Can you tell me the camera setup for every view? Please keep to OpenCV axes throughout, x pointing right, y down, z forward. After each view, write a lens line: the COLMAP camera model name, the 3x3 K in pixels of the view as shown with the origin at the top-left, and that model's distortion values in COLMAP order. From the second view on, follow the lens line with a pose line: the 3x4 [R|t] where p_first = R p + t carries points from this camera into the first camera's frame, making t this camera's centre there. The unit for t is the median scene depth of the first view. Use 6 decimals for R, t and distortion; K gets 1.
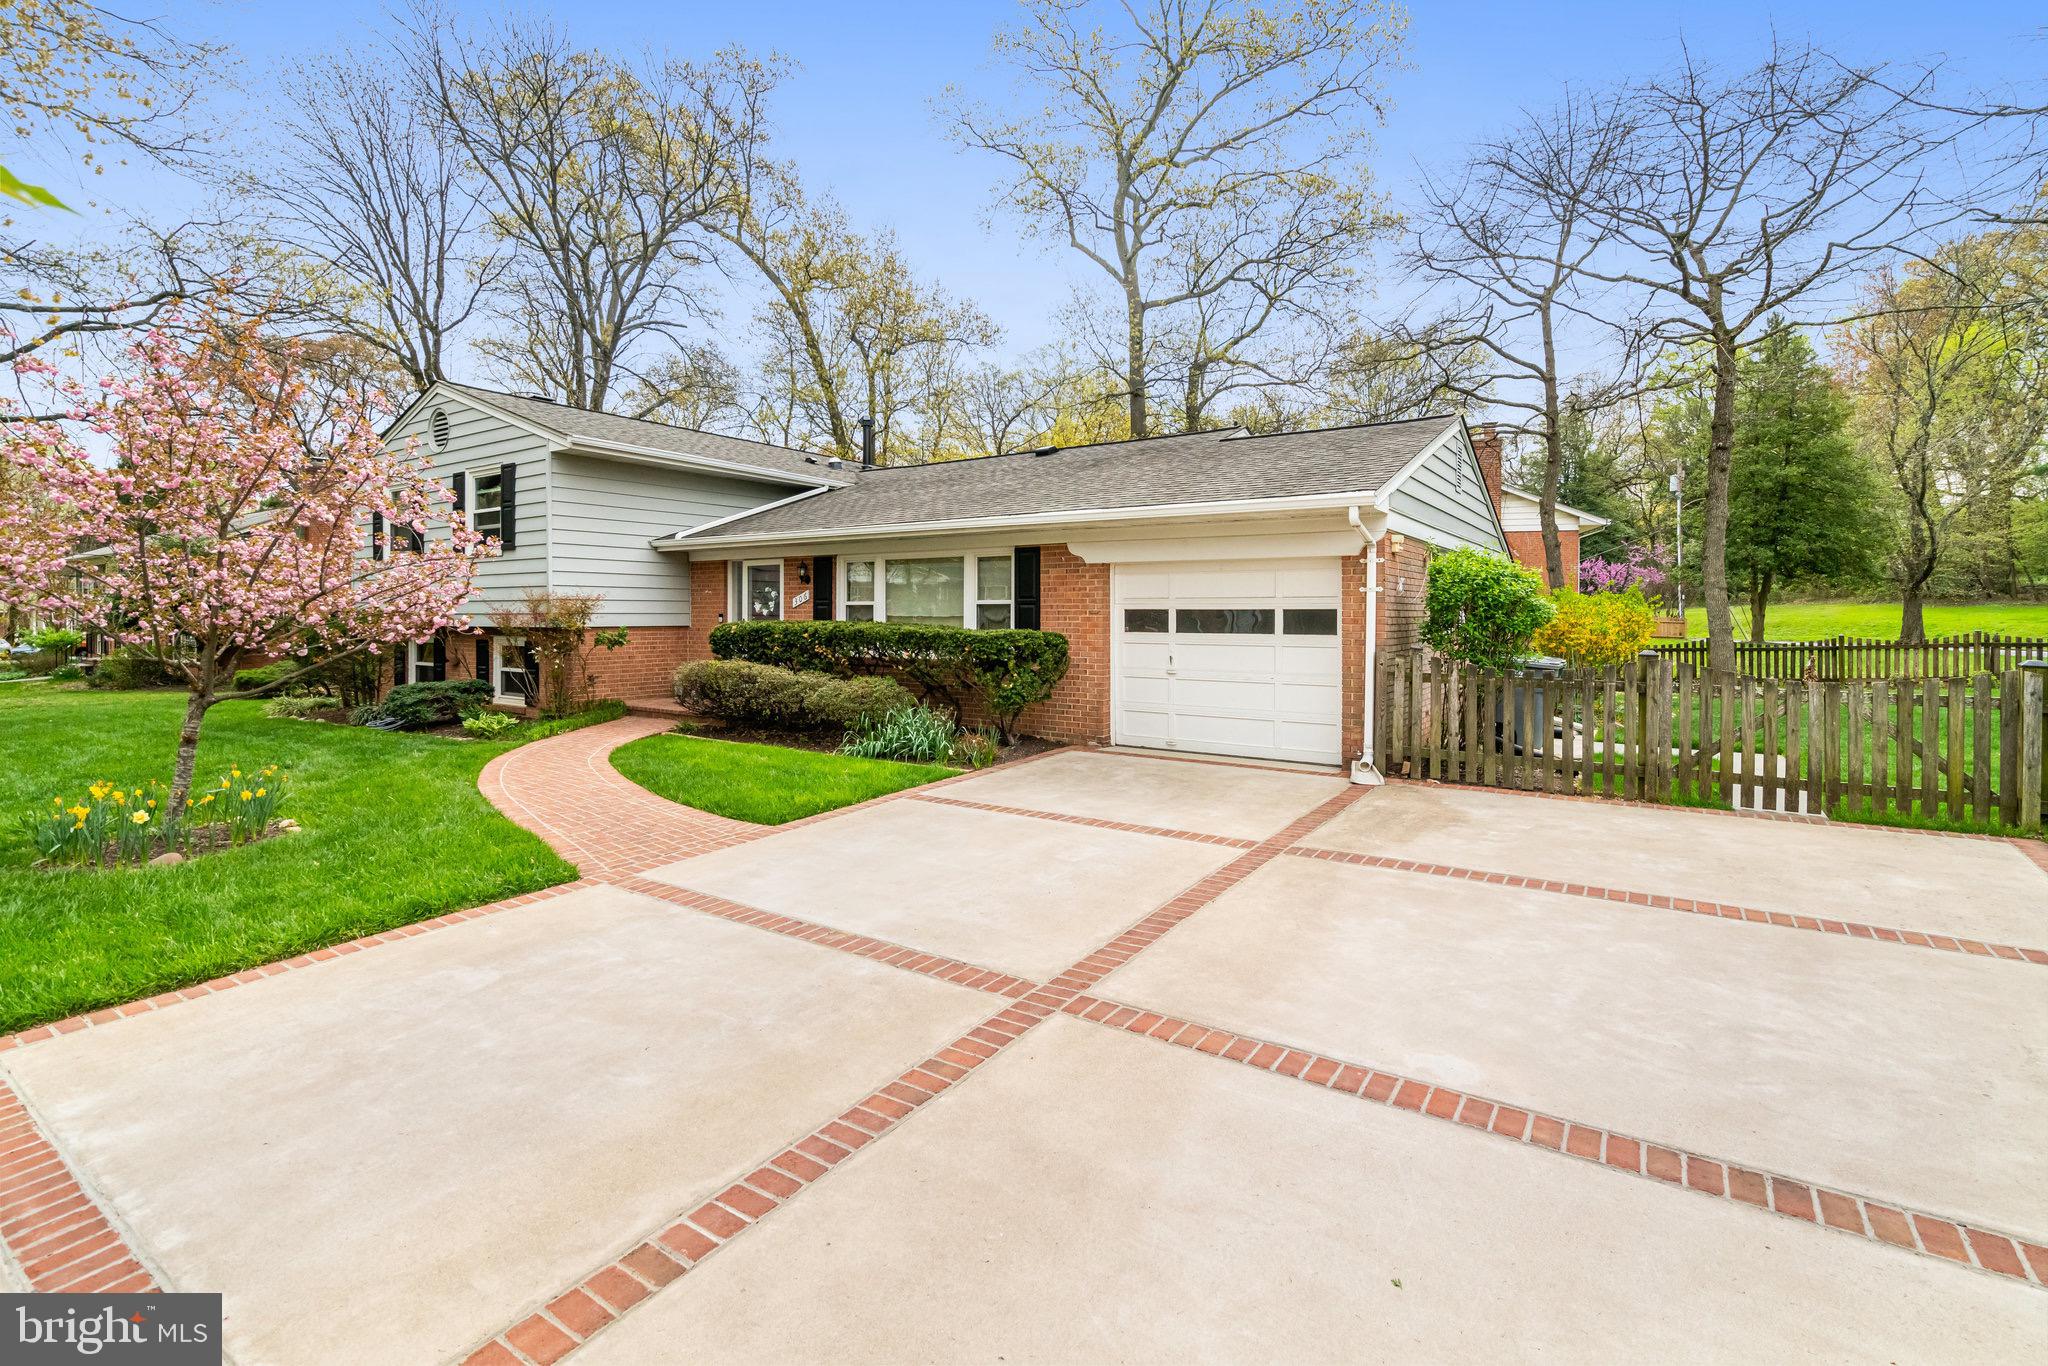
lens RADIAL K [[960.6, 0, 1012.2], [0, 960.6, 614.3], [0, 0, 1]] dist [-0.003331, 0.000960]
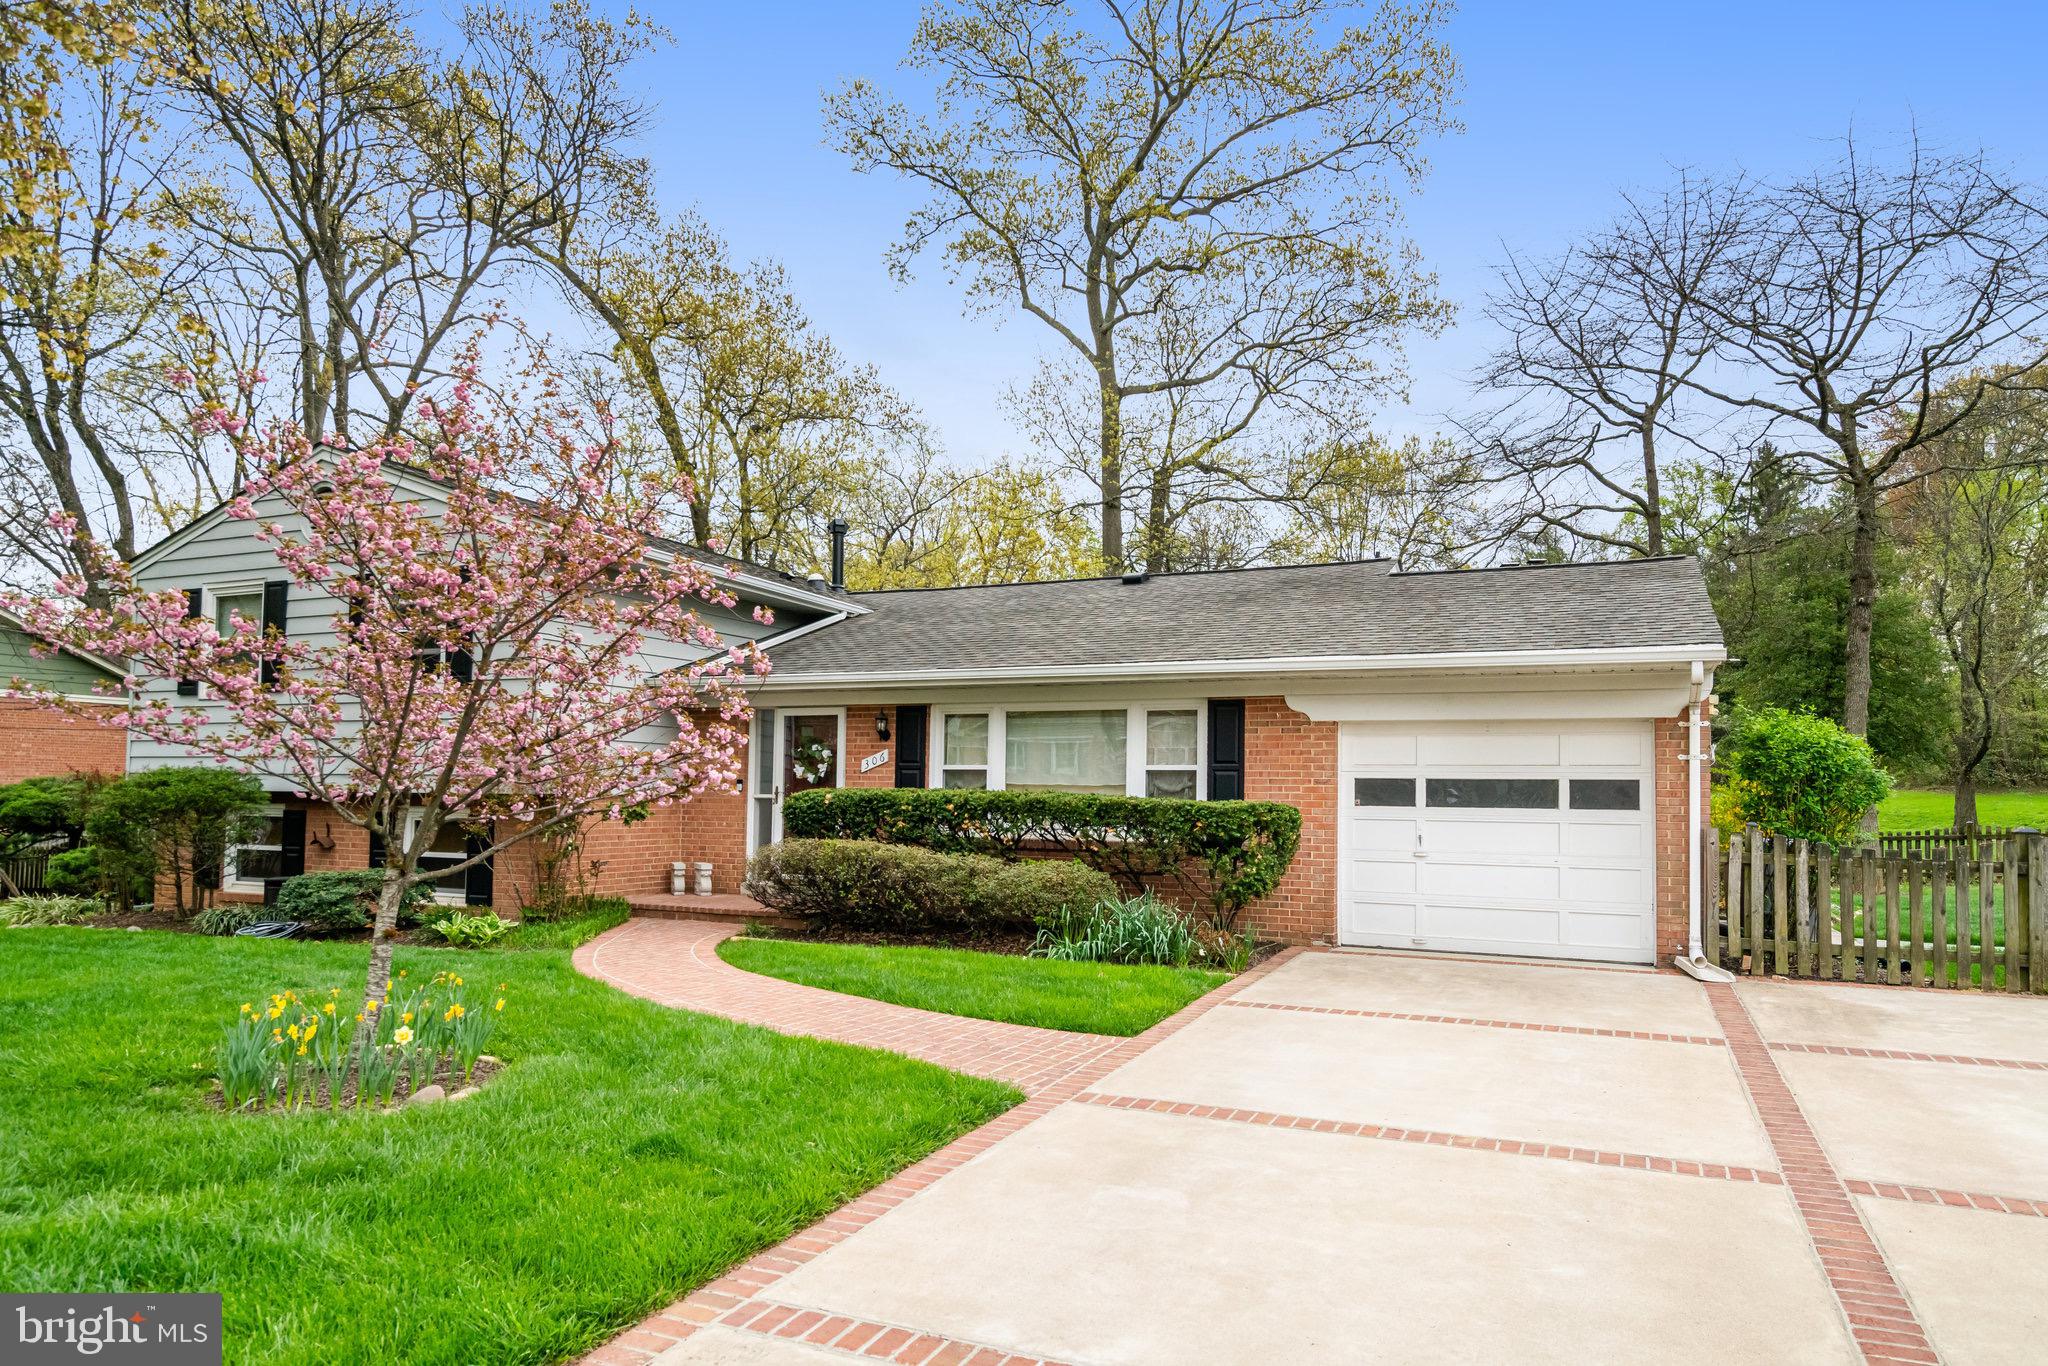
lens RADIAL K [[1318.4, 0, 1021.7], [0, 1318.4, 741.3], [0, 0, 1]] dist [0.004207, 0.007731]
pose [[0.983463, 0.018003, 0.180214, -0.309442], [-0.010790, 0.999104, -0.040923, 0.010575], [-0.180789, 0.038301, 0.982776, -0.044481]]
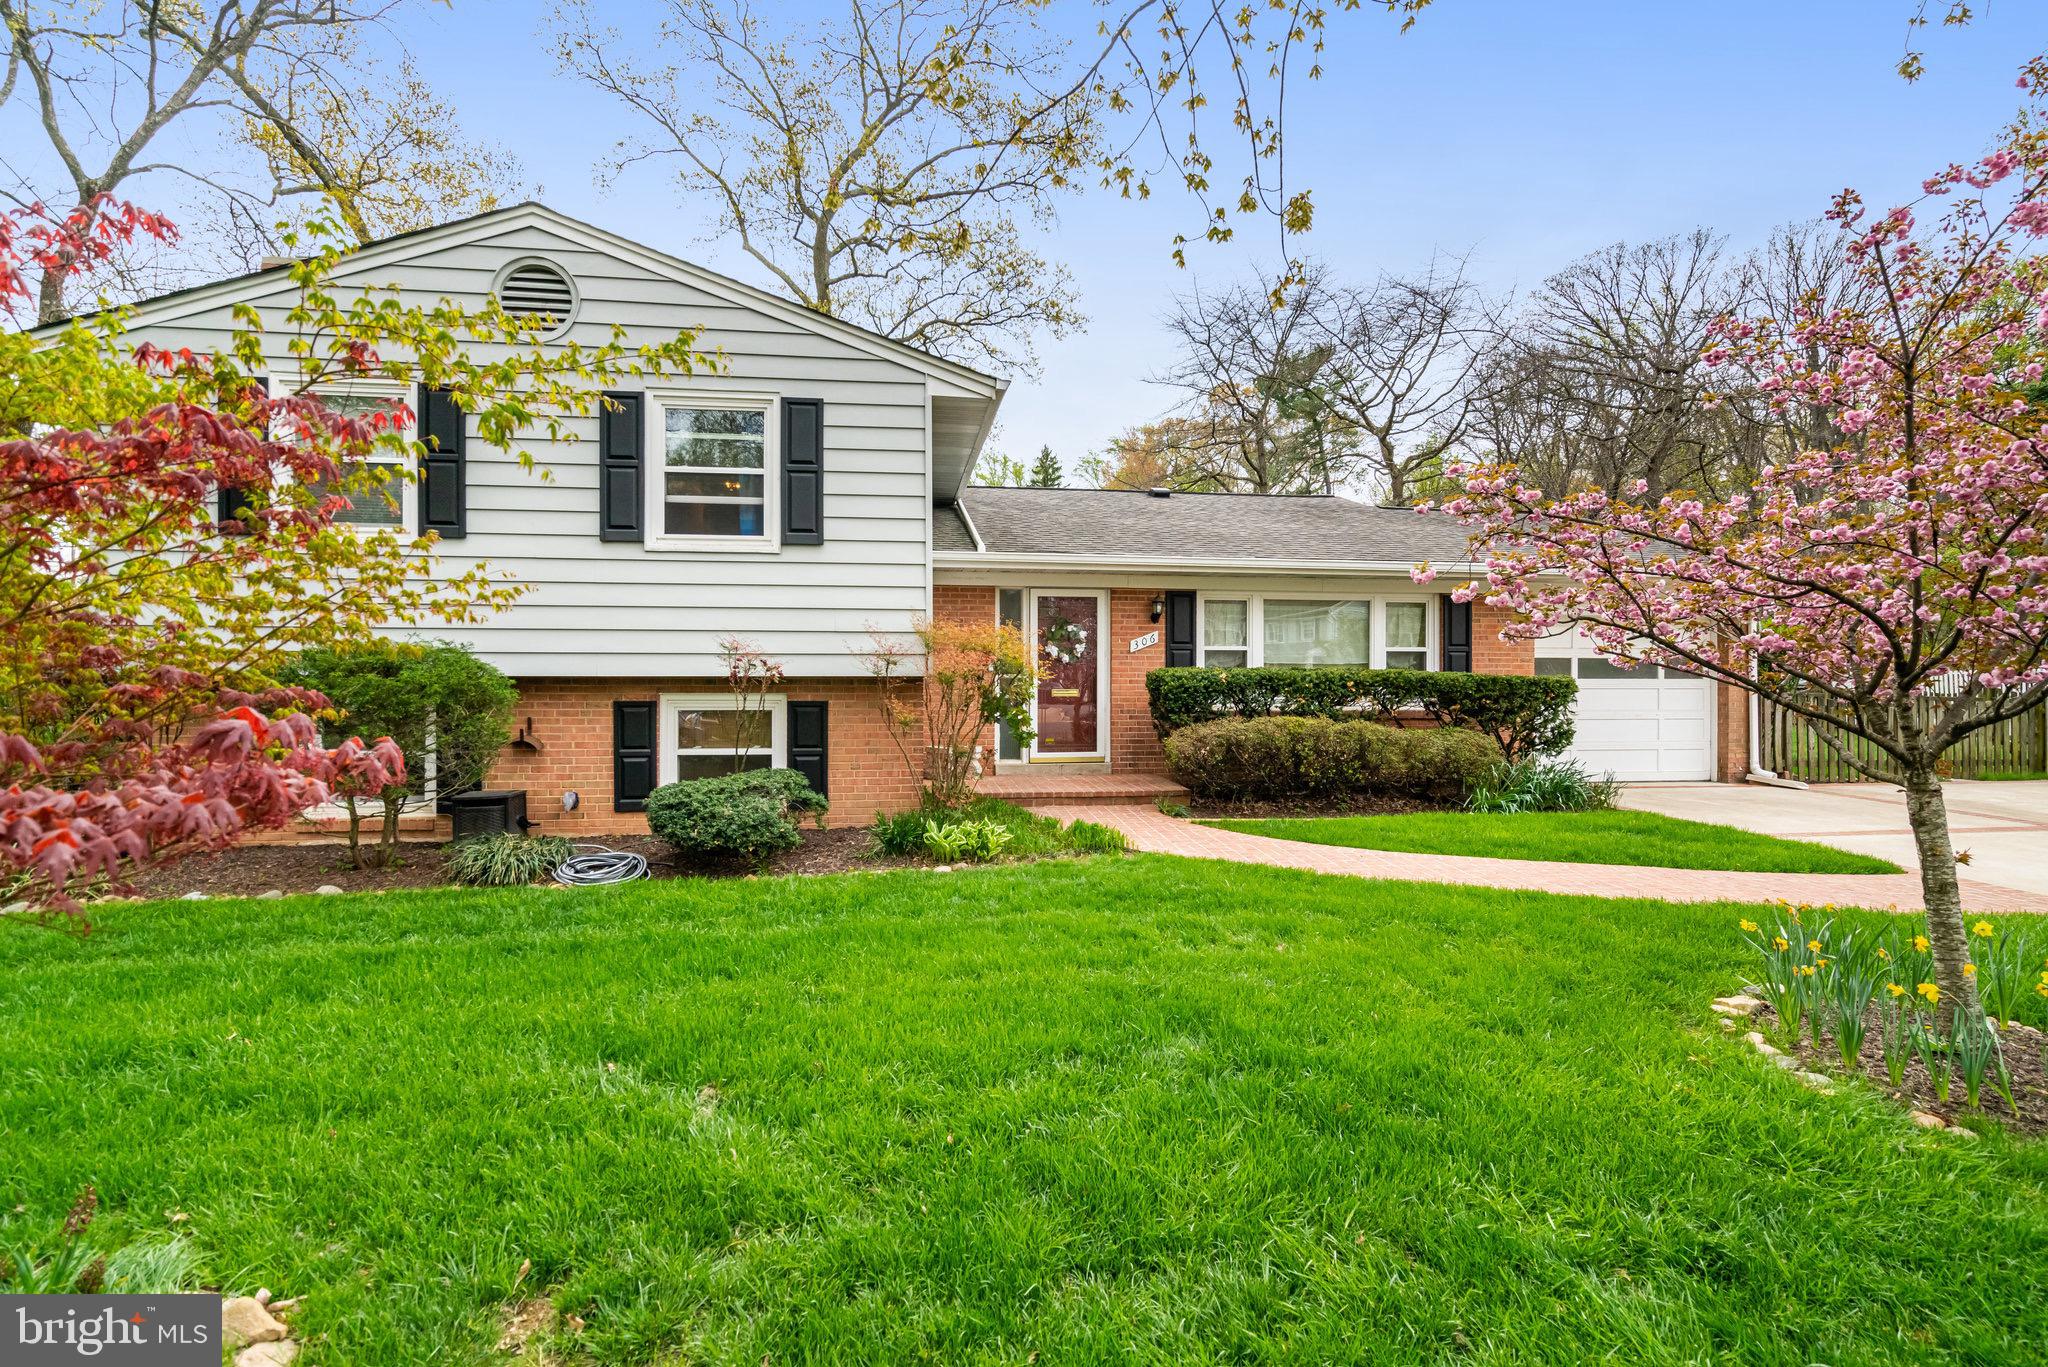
lens RADIAL K [[960.6, 0, 1010.7], [0, 960.6, 677.4], [0, 0, 1]] dist [-0.003331, 0.000960]
pose [[0.730947, 0.002334, 0.682430, -0.892163], [0.000502, 0.999992, -0.003958, 0.017830], [-0.682434, 0.003235, 0.730940, 0.517859]]
